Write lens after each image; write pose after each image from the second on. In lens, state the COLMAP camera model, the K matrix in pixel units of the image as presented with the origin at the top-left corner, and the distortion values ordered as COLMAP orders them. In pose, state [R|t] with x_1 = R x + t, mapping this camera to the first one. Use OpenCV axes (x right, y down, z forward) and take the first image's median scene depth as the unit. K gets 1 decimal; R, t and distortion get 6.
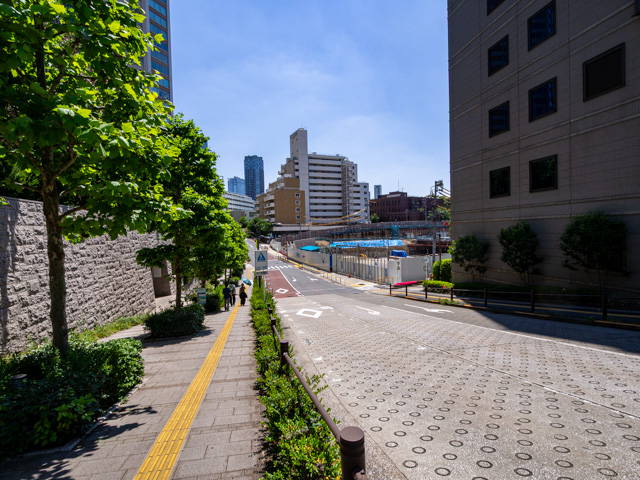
lens RADIAL K [[341.9, 0, 315.1], [0, 341.9, 240.6], [0, 0, 1]] dist [0.003478, -0.006002]
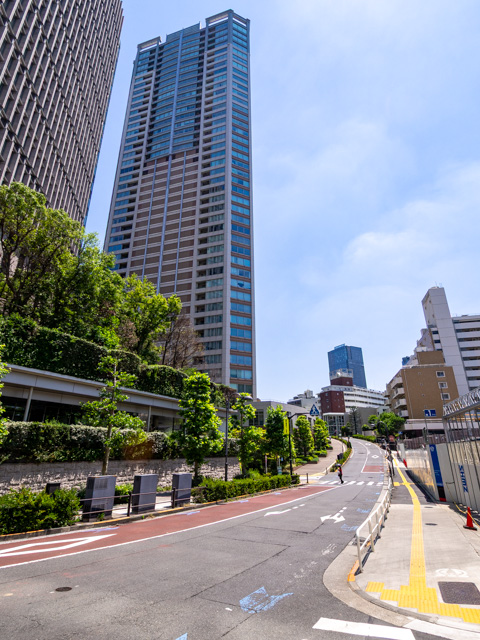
lens RADIAL K [[341.9, 0, 239.9], [0, 341.9, 318.3], [0, 0, 1]] dist [0.003478, -0.006002]
pose [[0.784964, -0.200463, -0.586214, 0.048297], [-0.035990, 0.929853, -0.366167, 0.020775], [0.618495, 0.308526, 0.722686, 0.223305]]
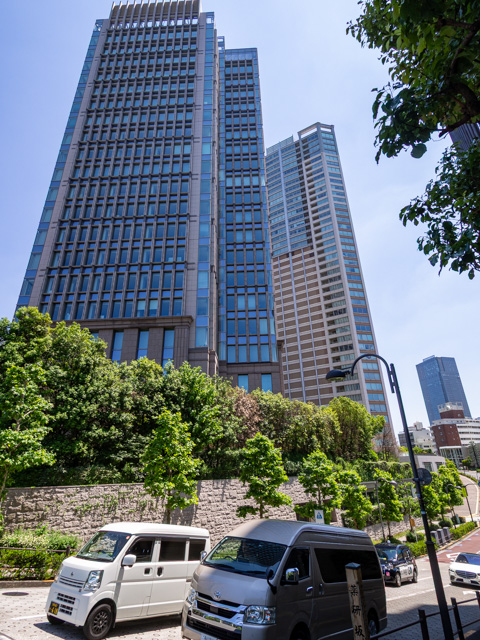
lens RADIAL K [[341.9, 0, 241.4], [0, 341.9, 317.6], [0, 0, 1]] dist [0.003478, -0.006002]
pose [[0.629156, -0.311462, -0.712147, 0.103075], [-0.015166, 0.911112, -0.411879, -0.012690], [0.777131, 0.269937, 0.568509, -0.036814]]
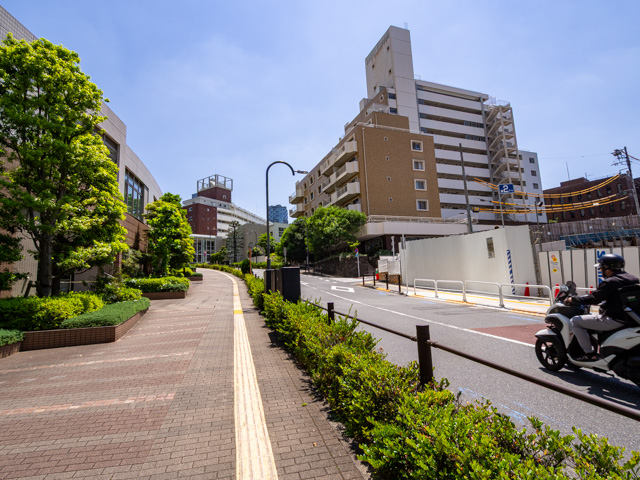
lens RADIAL K [[341.9, 0, 319.6], [0, 341.9, 241.6], [0, 0, 1]] dist [0.003478, -0.006002]
pose [[0.998523, -0.026643, -0.047347, -0.126198], [0.018220, 0.985249, -0.170155, 0.023877], [0.051182, 0.169041, 0.984279, 0.592478]]
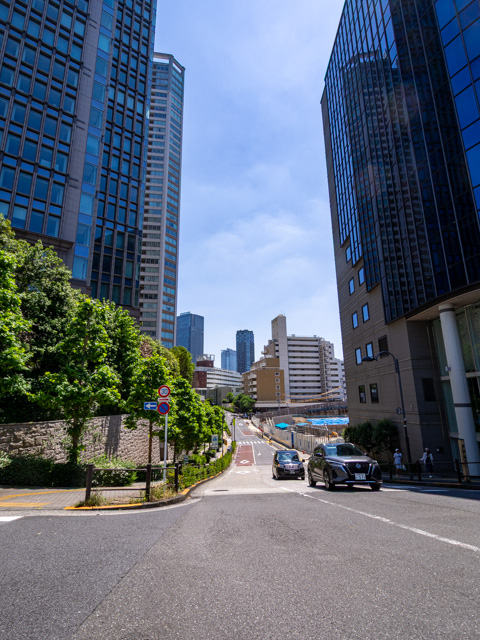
lens RADIAL K [[341.9, 0, 240.9], [0, 341.9, 317.4], [0, 0, 1]] dist [0.003478, -0.006002]
pose [[0.981875, -0.033976, -0.186459, 0.041582], [-0.017112, 0.963890, -0.265750, -0.011262], [0.188755, 0.264124, 0.945838, -0.111512]]
